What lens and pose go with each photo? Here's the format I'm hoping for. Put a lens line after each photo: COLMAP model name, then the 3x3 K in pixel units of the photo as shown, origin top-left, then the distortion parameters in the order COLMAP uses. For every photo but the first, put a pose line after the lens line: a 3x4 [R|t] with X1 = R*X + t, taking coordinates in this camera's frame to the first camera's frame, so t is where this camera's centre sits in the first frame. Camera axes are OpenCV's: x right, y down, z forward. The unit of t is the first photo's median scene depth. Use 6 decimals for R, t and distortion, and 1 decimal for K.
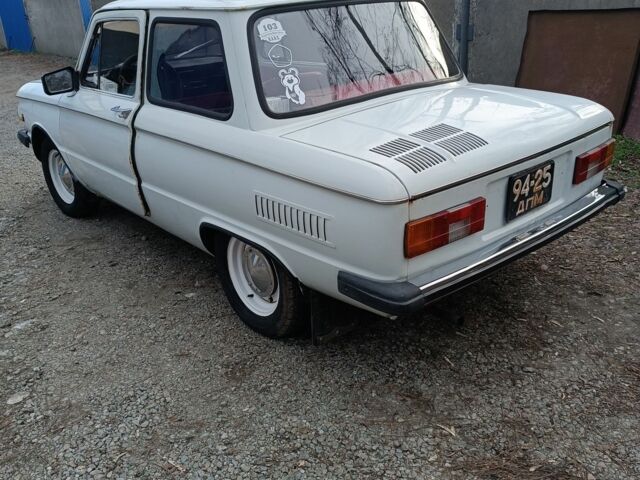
lens RADIAL K [[622.6, 0, 320.0], [0, 622.6, 240.0], [0, 0, 1]] dist [0.015325, -0.003691]
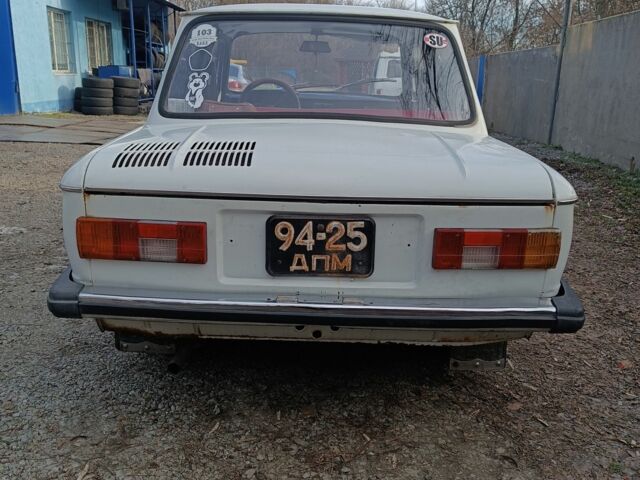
lens RADIAL K [[622.6, 0, 320.0], [0, 622.6, 240.0], [0, 0, 1]] dist [0.015325, -0.003691]
pose [[0.750814, 0.242220, -0.614498, 0.779623], [-0.313814, 0.949440, -0.009182, -0.077618], [0.581205, 0.199732, 0.788865, 0.400940]]
